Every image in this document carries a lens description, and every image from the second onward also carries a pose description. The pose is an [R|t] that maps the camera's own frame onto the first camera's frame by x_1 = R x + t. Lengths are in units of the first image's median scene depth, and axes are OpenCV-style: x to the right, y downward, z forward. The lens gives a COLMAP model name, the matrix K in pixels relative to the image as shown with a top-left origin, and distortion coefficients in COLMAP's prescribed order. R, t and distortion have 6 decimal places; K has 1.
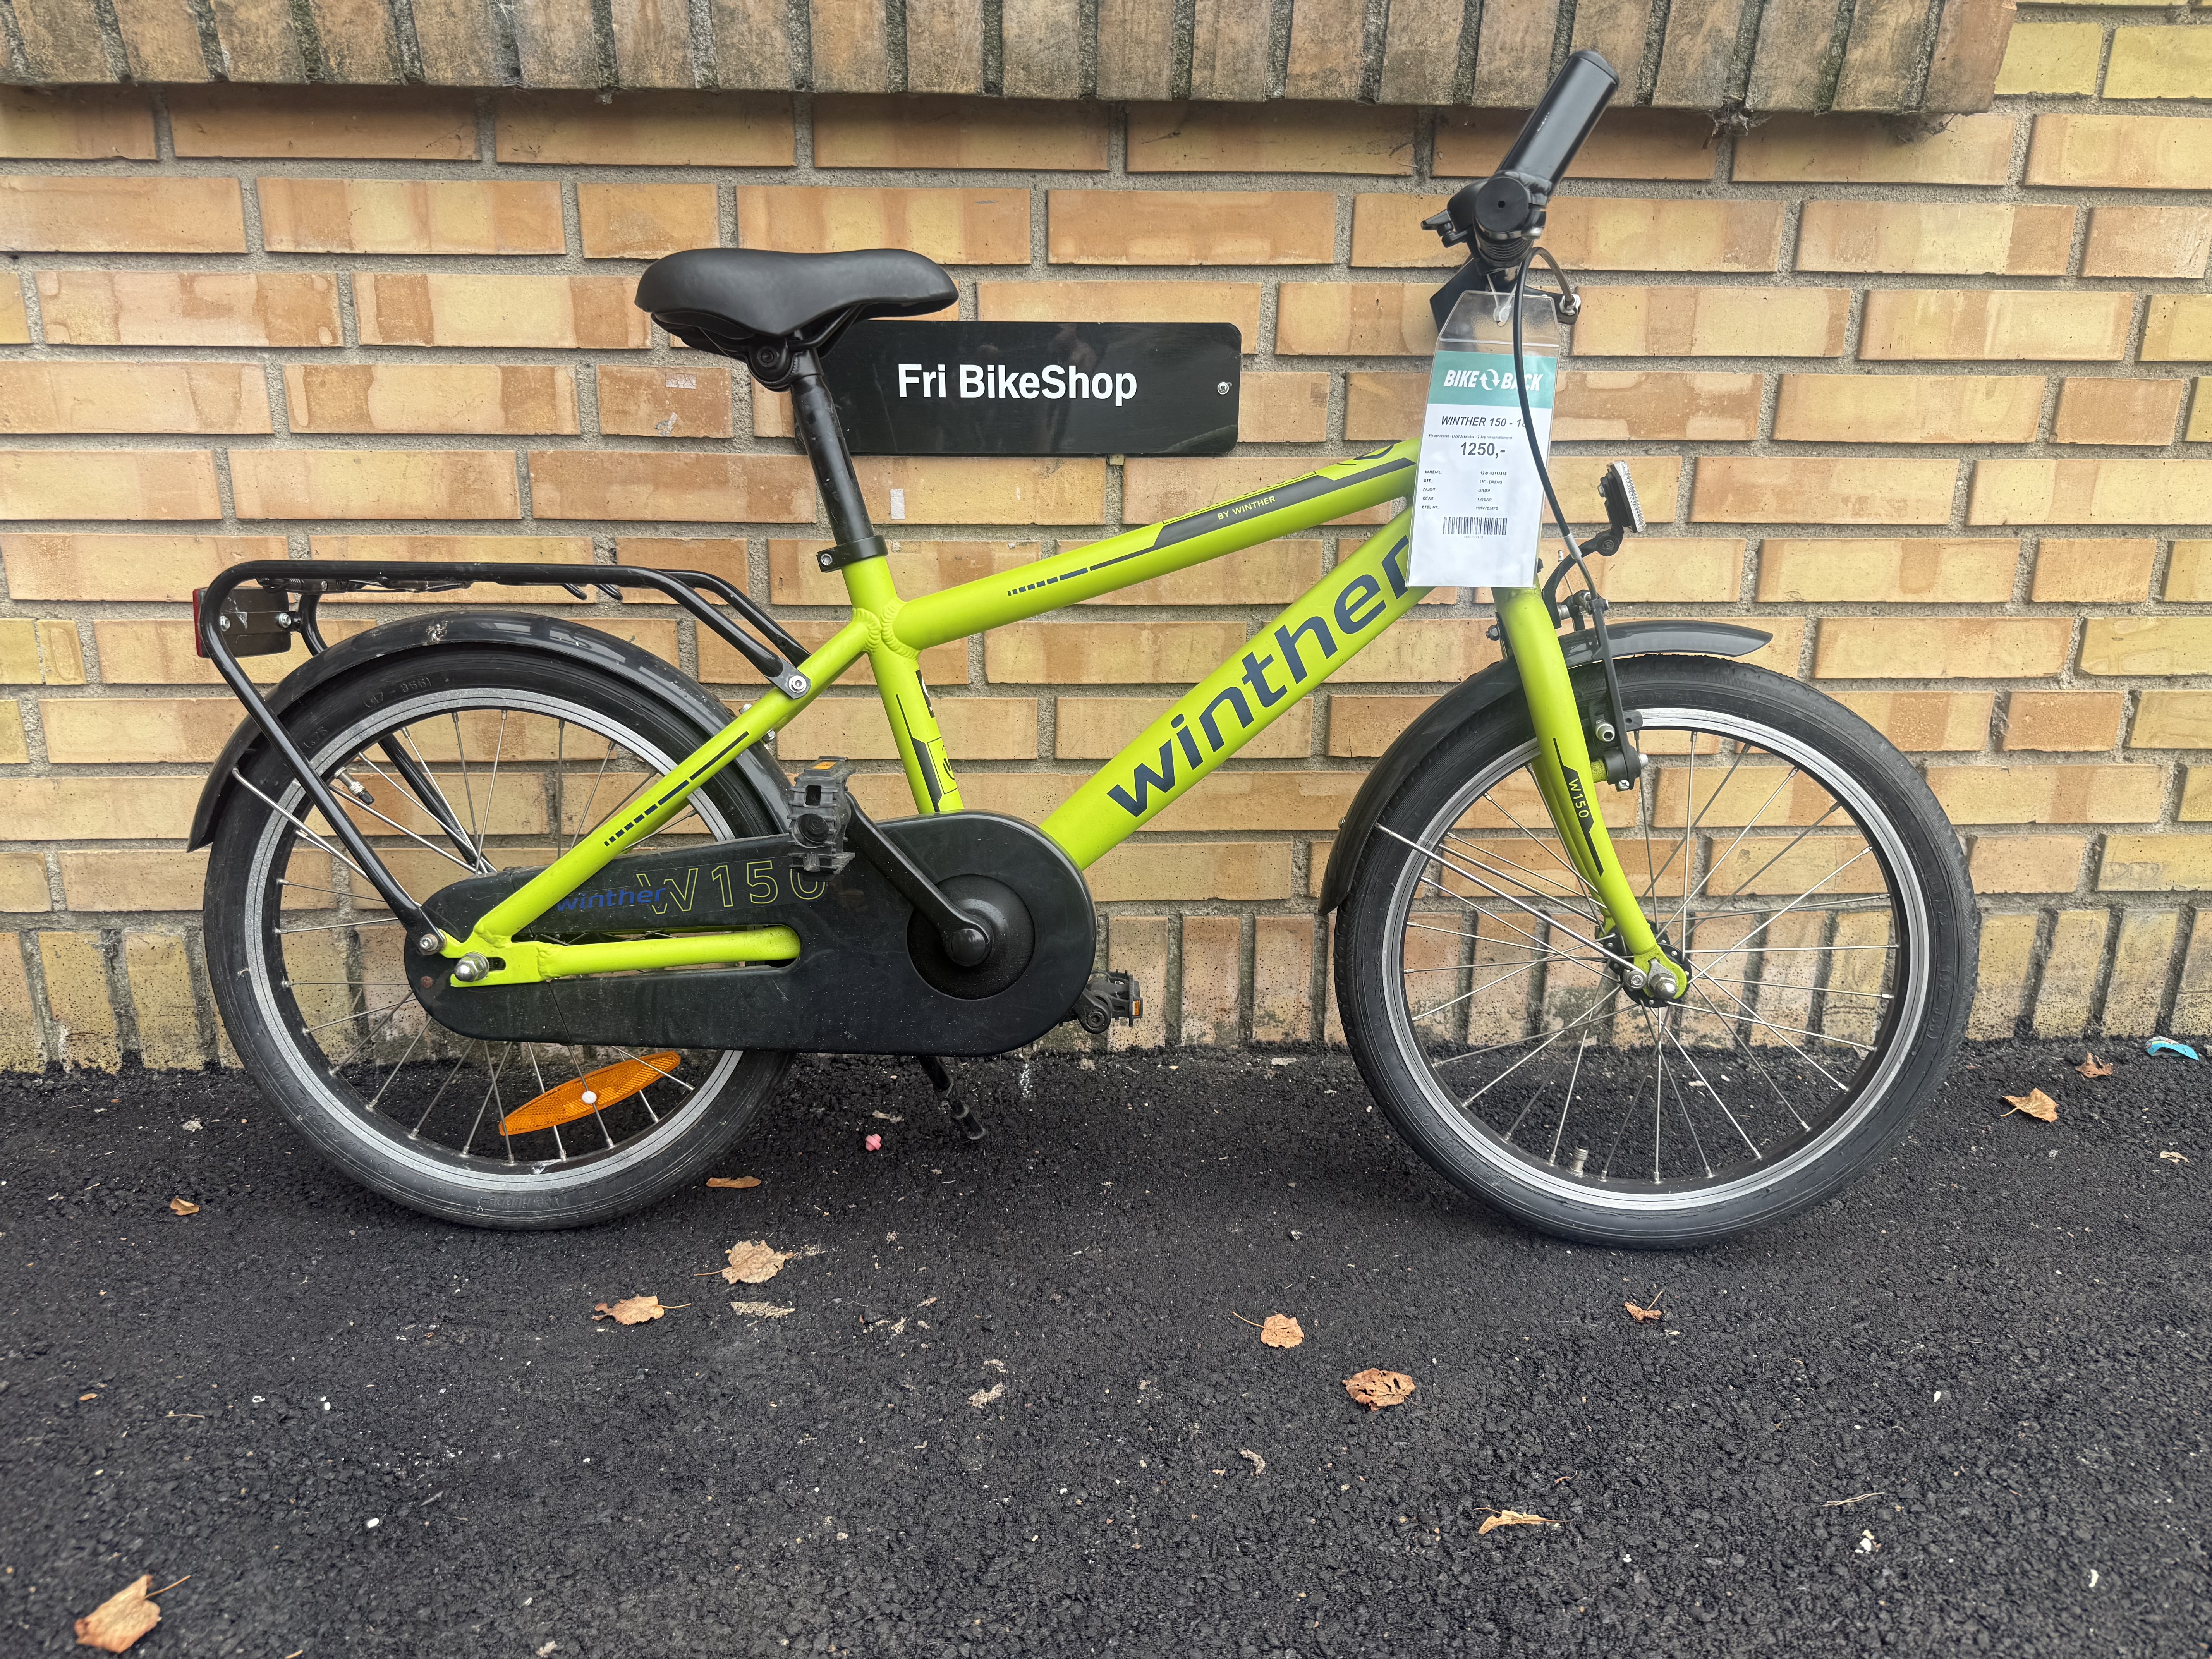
lens RADIAL K [[1574.2, 0, 1093.1], [0, 1574.2, 841.5], [0, 0, 1]] dist [-0.008217, -0.009835]
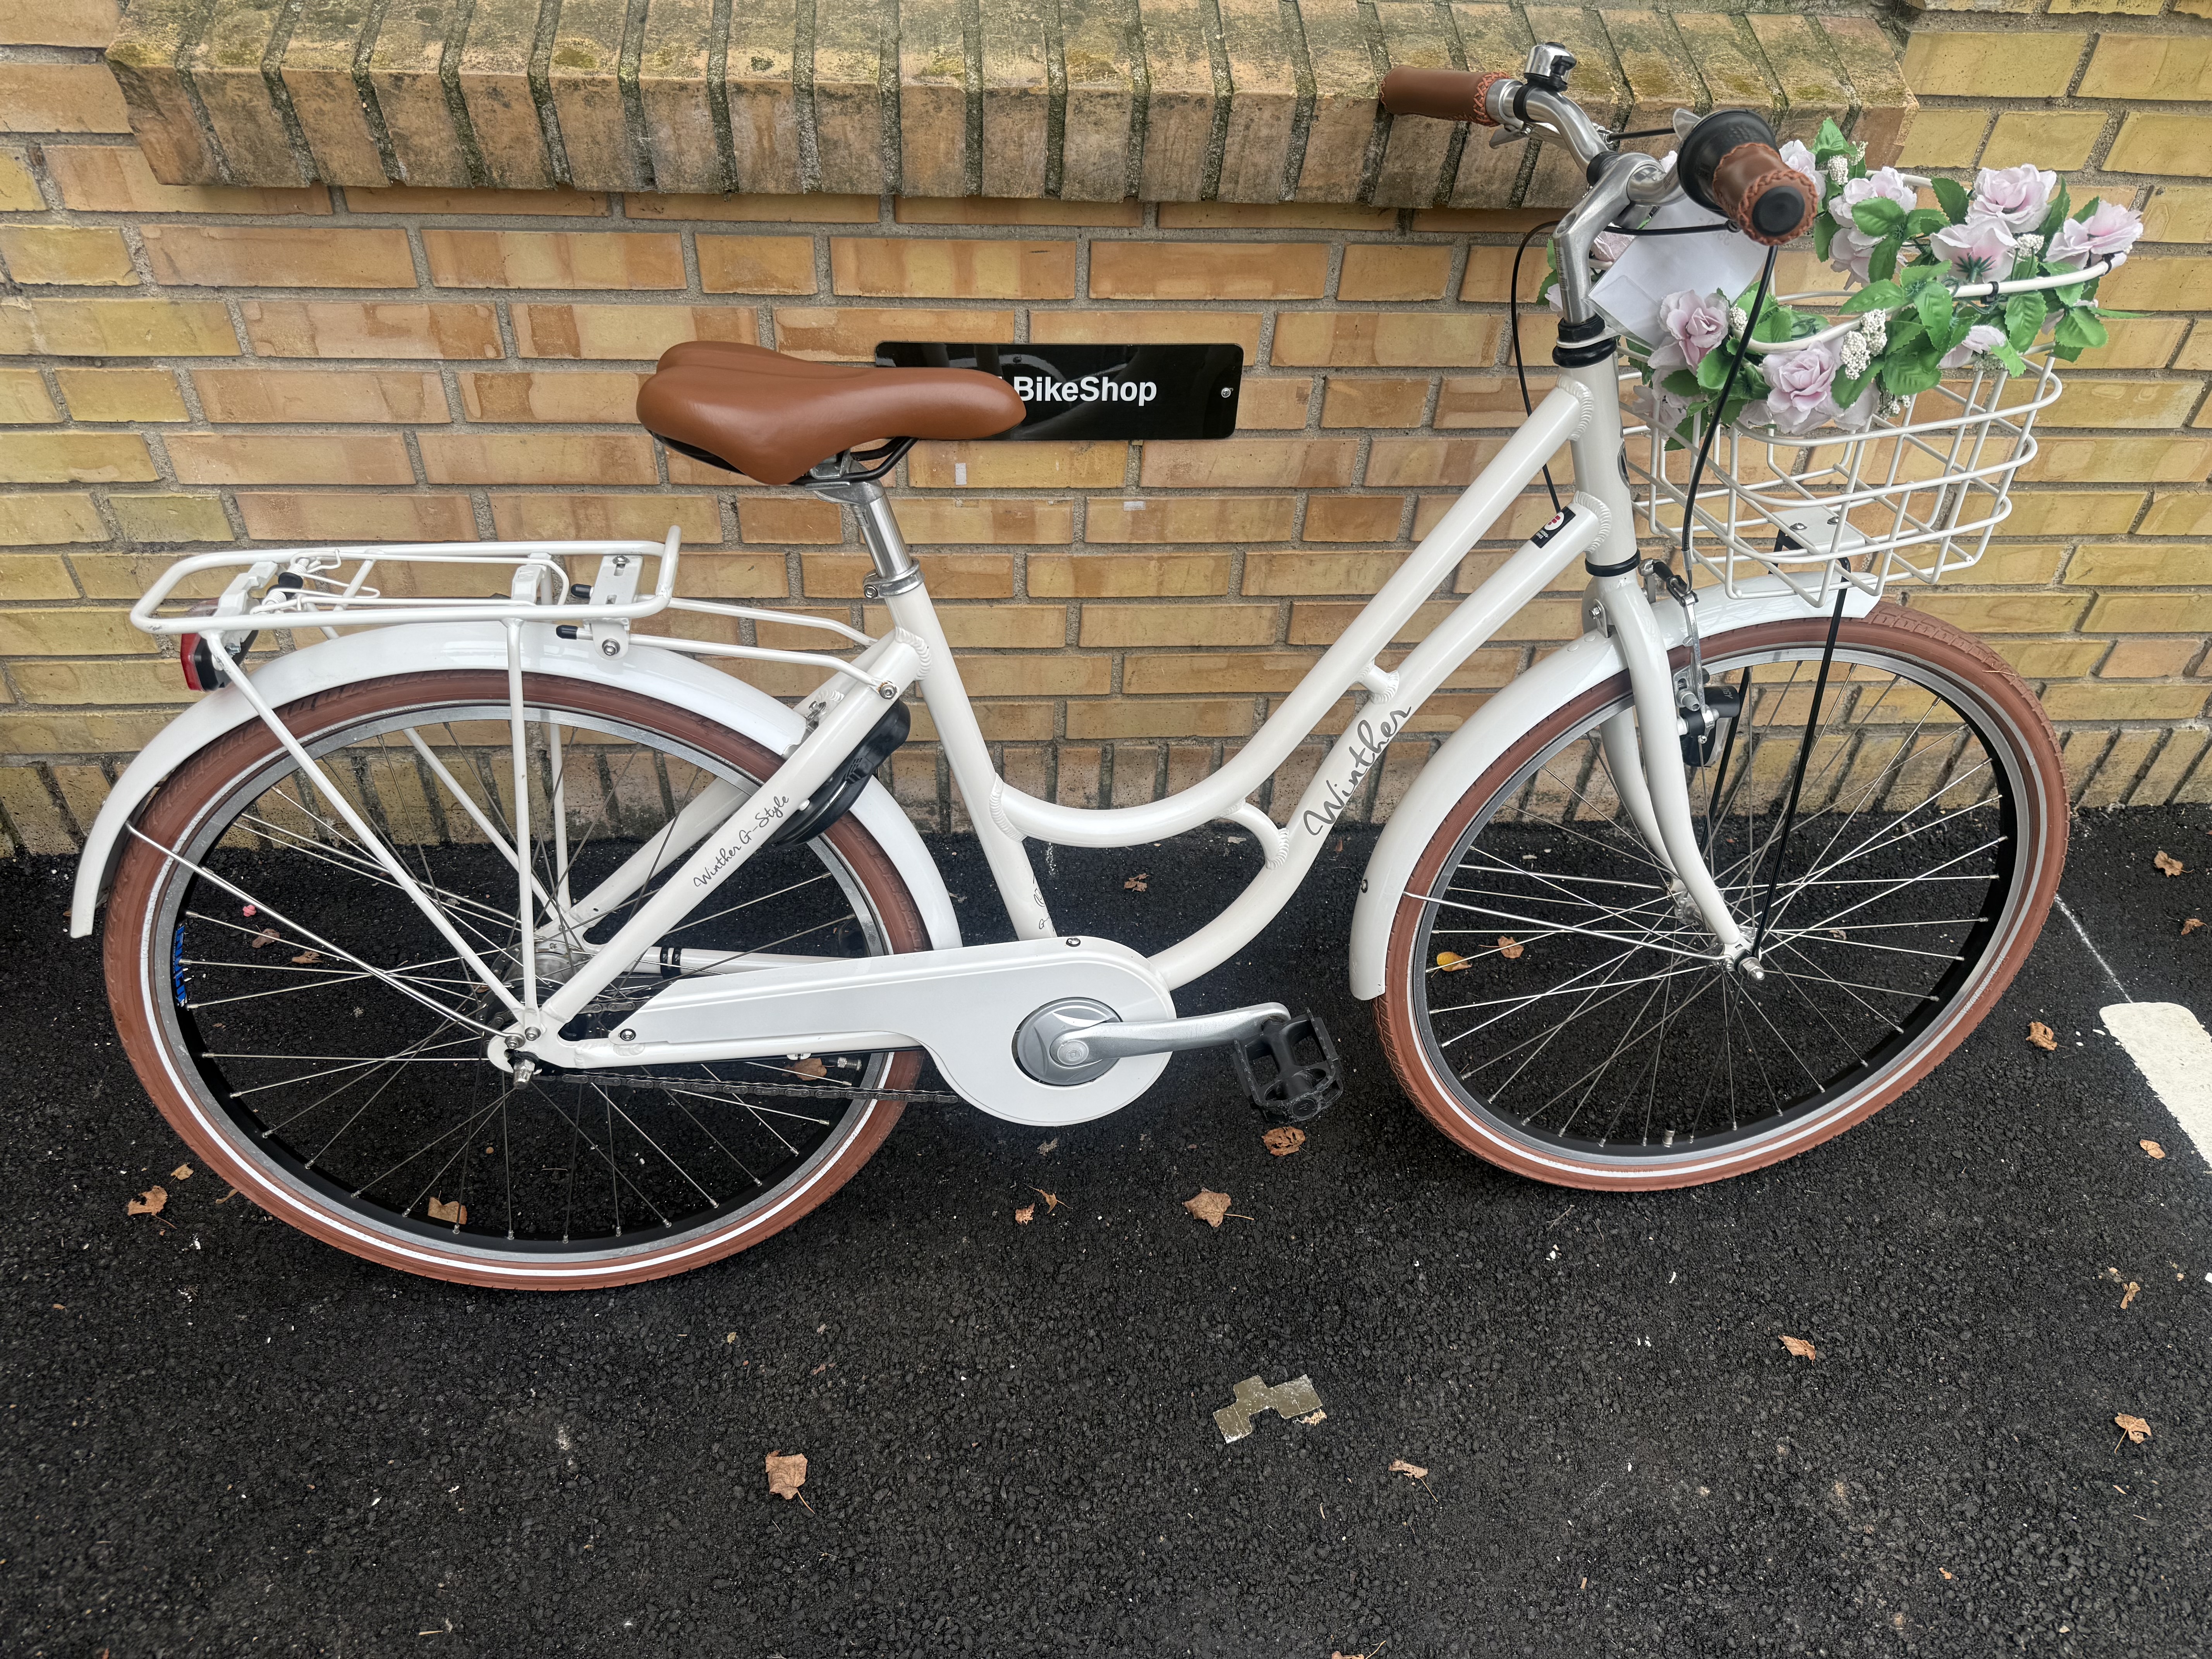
lens RADIAL K [[1574.2, 0, 1092.0], [0, 1574.2, 839.3], [0, 0, 1]] dist [-0.008217, -0.009835]
pose [[0.998854, 0.007223, 0.047321, -0.080307], [-0.026732, 0.904214, 0.426243, -0.505951], [-0.039710, -0.427020, 0.903370, -0.270019]]
